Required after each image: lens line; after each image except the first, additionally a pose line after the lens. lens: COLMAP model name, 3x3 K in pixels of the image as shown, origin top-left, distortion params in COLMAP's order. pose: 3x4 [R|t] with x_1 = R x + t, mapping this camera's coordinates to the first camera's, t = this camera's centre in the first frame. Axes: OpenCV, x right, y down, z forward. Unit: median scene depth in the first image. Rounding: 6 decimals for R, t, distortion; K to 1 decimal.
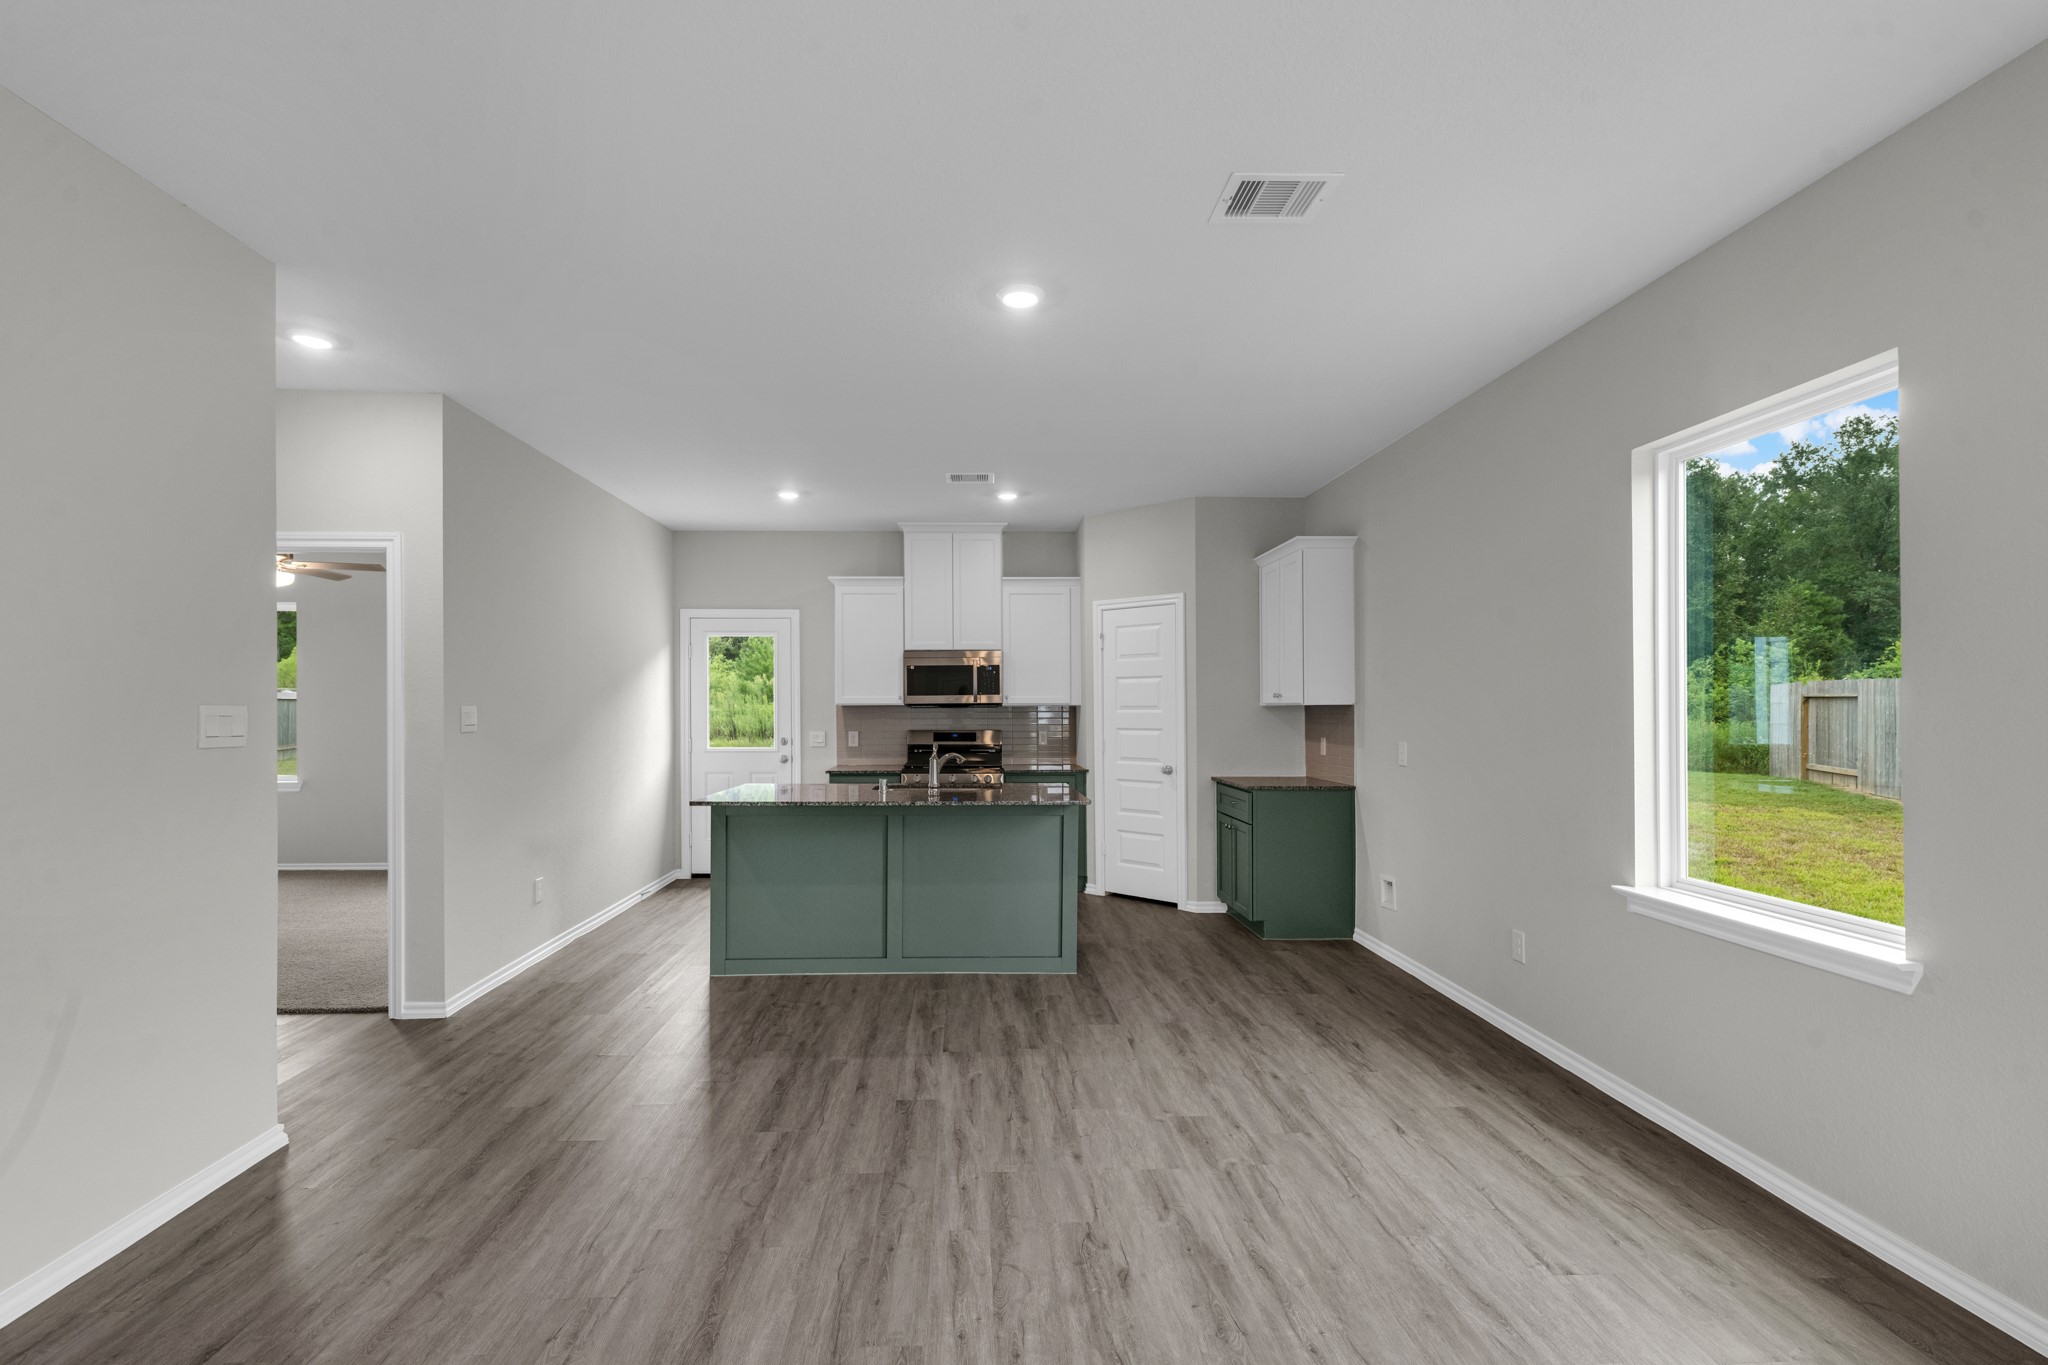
lens RADIAL K [[930.8, 0, 997.0], [0, 930.8, 705.6], [0, 0, 1]] dist [0.001890, 0.001099]
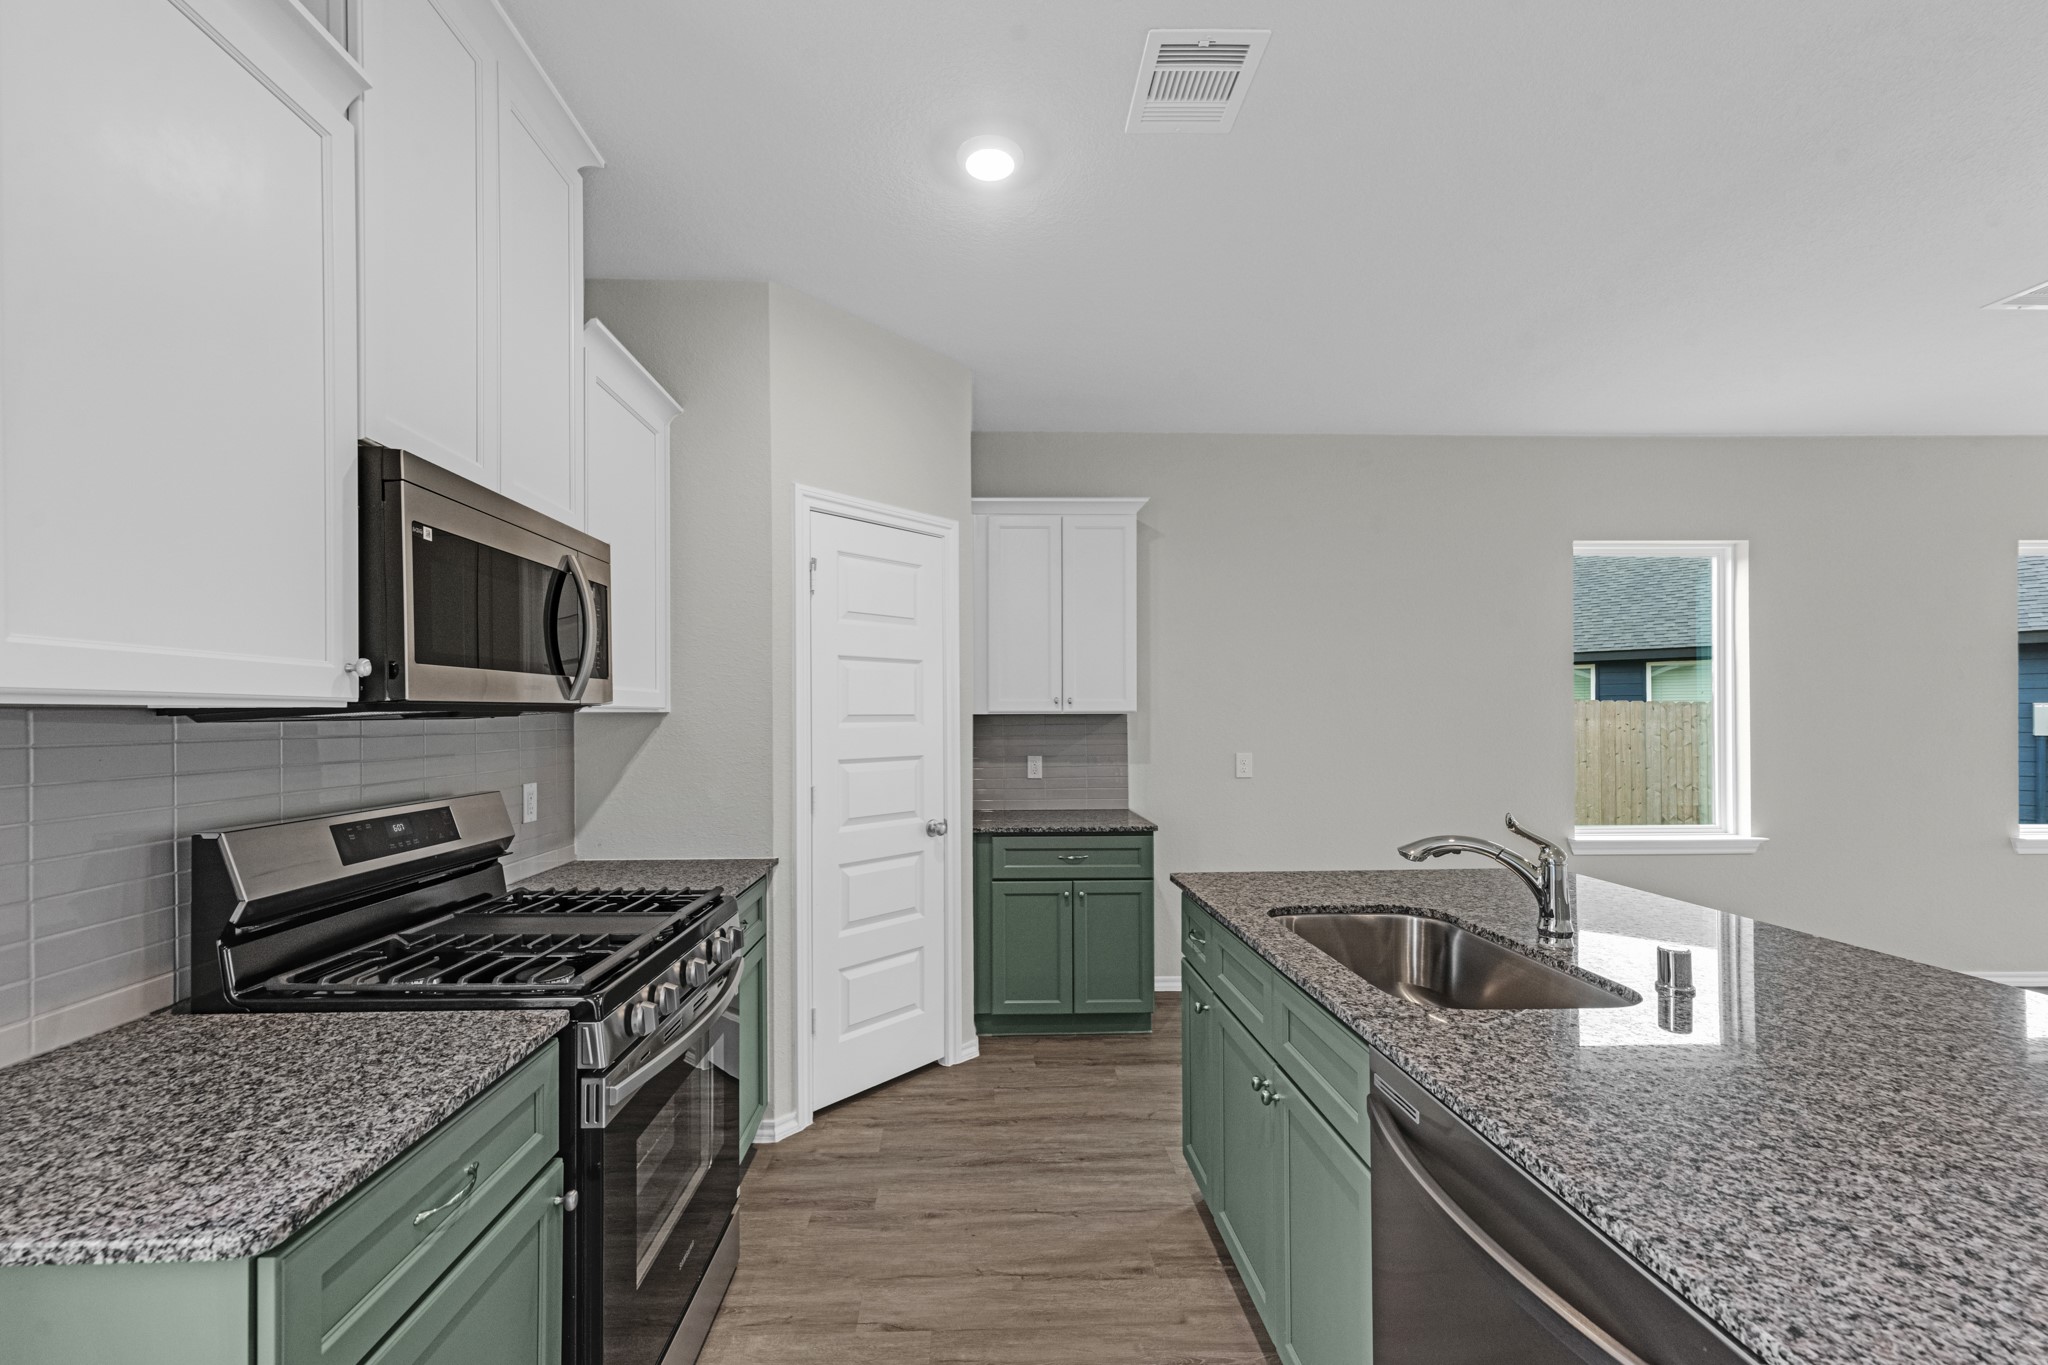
lens RADIAL K [[848.7, 0, 994.6], [0, 848.7, 708.1], [0, 0, 1]] dist [0.008039, -0.000727]
pose [[-0.022605, 0.008832, 0.999705, -0.333246], [-0.000169, 0.999961, -0.008838, 0.001600], [-0.999744, -0.000369, -0.022603, 1.005187]]
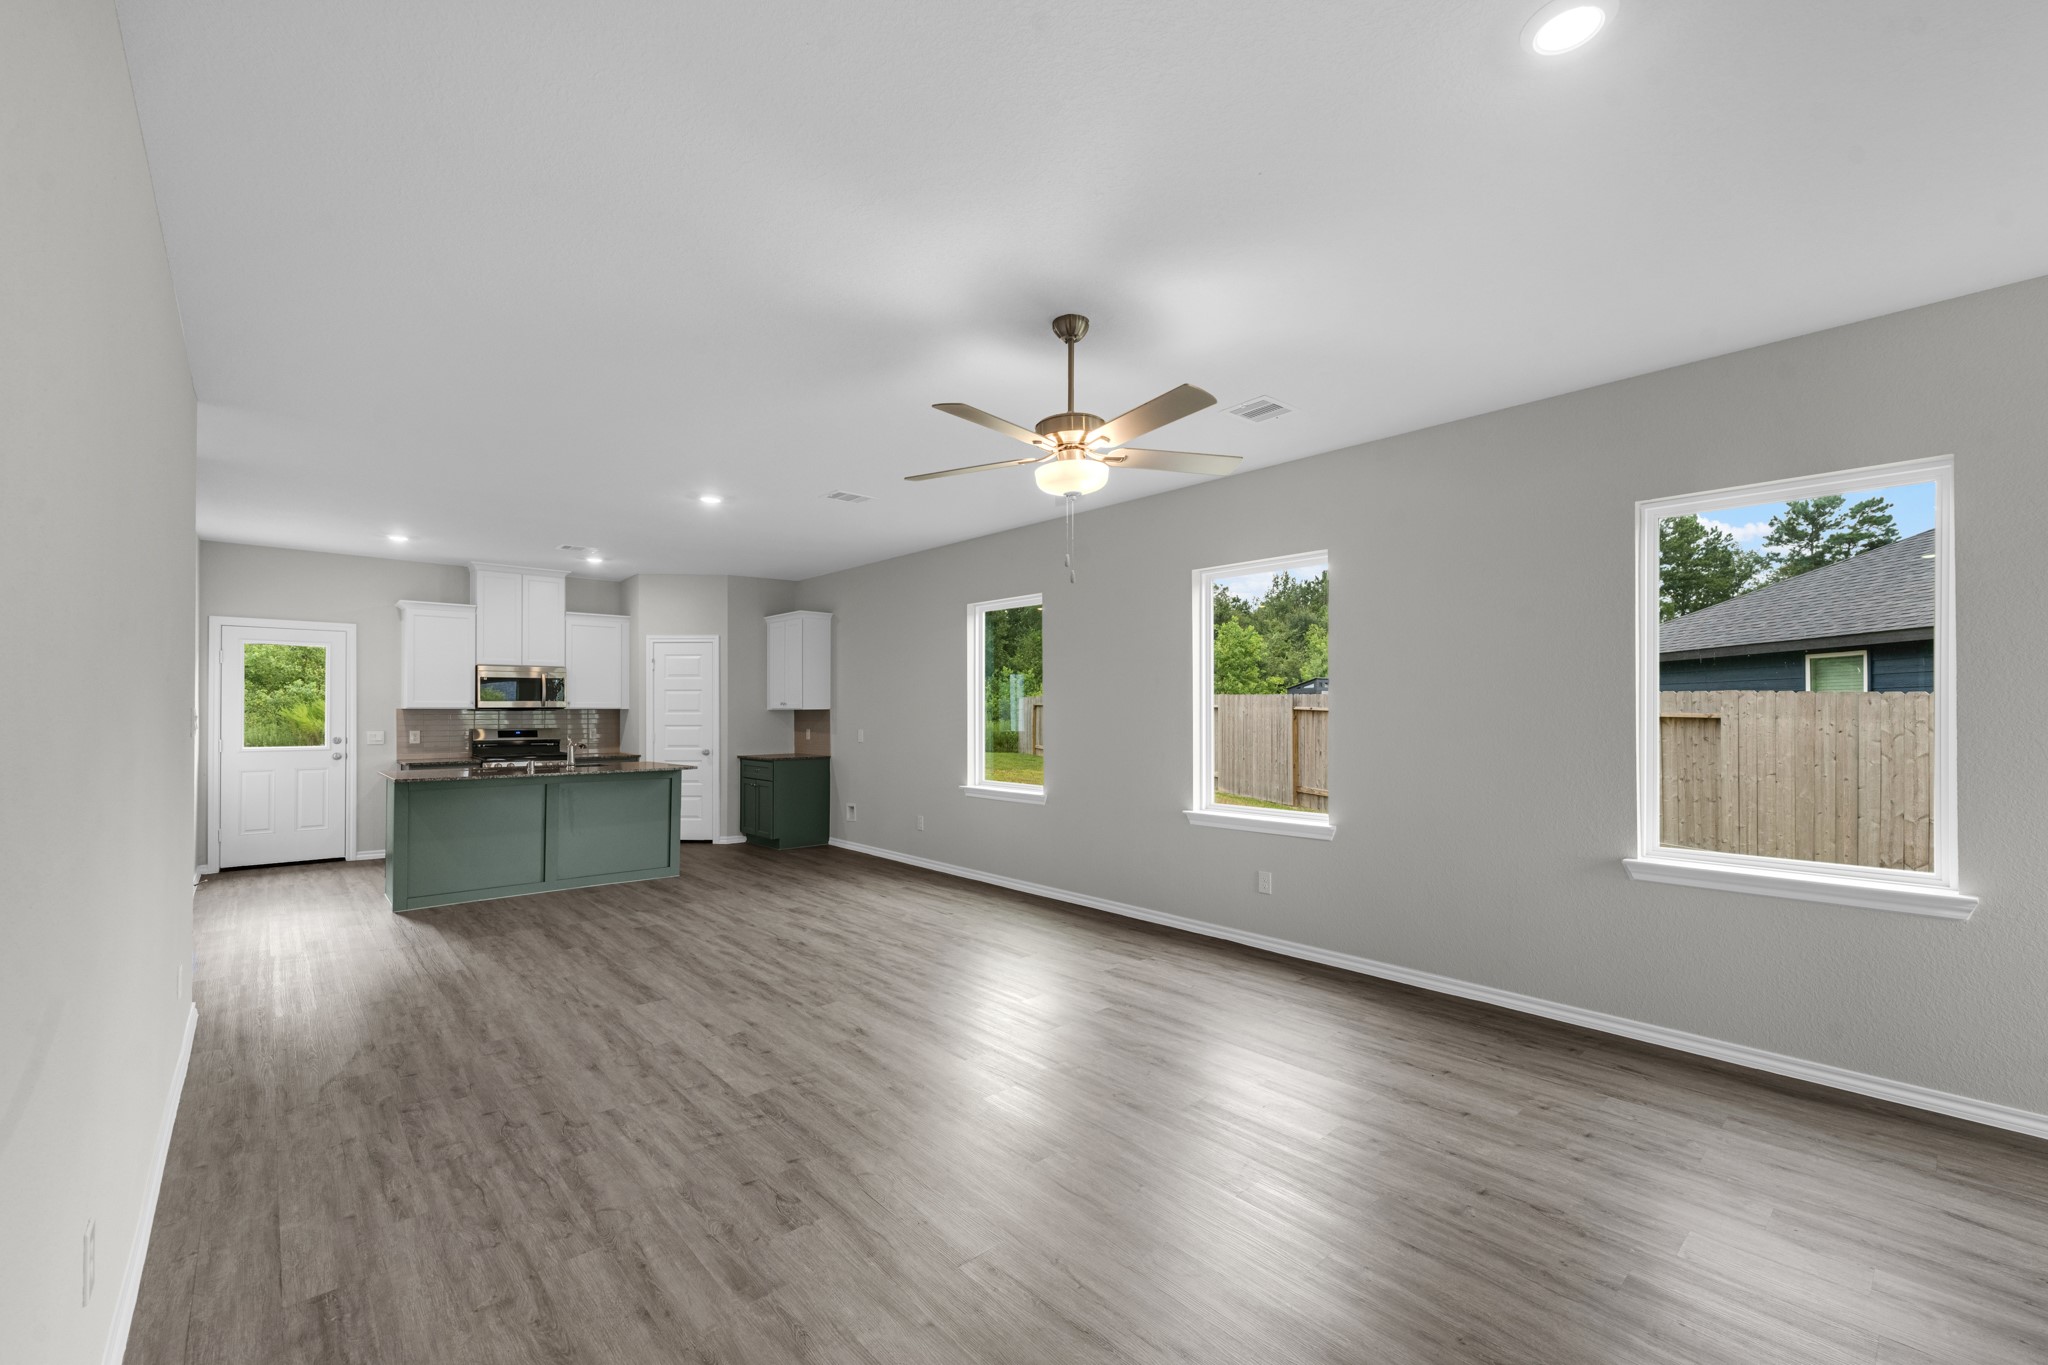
lens RADIAL K [[848.7, 0, 1039.1], [0, 848.7, 694.4], [0, 0, 1]] dist [0.008039, -0.000727]
pose [[0.757083, 0.014162, 0.653165, -0.315919], [-0.002062, 0.999812, -0.019289, 0.000829], [-0.653316, 0.013256, 0.756970, -0.405863]]
